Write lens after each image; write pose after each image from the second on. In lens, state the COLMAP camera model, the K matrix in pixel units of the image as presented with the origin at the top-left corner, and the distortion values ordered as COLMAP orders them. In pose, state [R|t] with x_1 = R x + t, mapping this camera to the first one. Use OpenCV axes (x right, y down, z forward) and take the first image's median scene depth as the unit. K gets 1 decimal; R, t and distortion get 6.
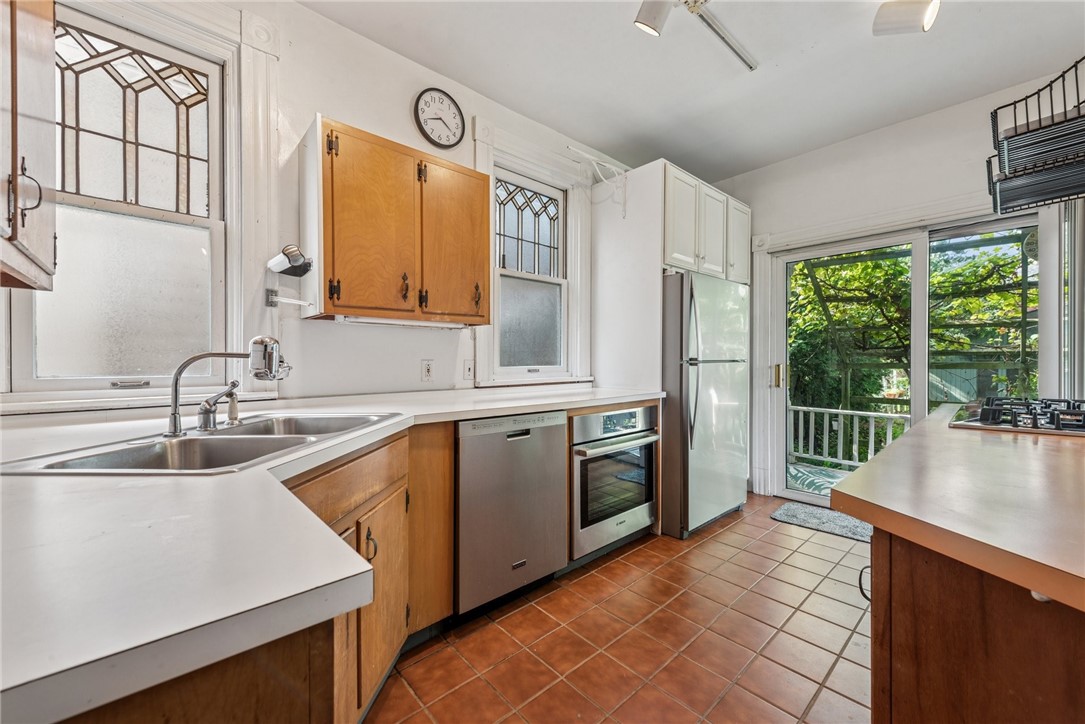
lens RADIAL K [[427.8, 0, 547.4], [0, 427.8, 358.4], [0, 0, 1]] dist [-0.000861, -0.000180]
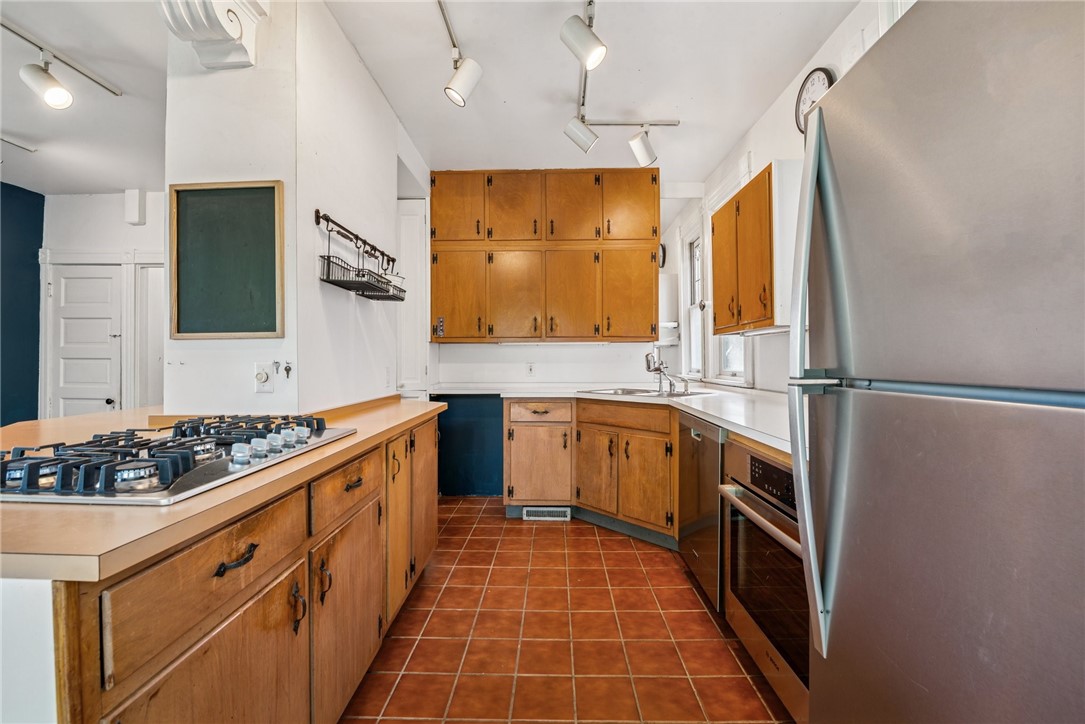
lens RADIAL K [[427.8, 0, 542.1], [0, 427.8, 357.8], [0, 0, 1]] dist [-0.000861, -0.000180]
pose [[-0.686378, -0.002726, -0.727240, 1.102395], [-0.004706, 0.999989, 0.000694, -0.011942], [0.727229, 0.003898, -0.686383, 1.633115]]
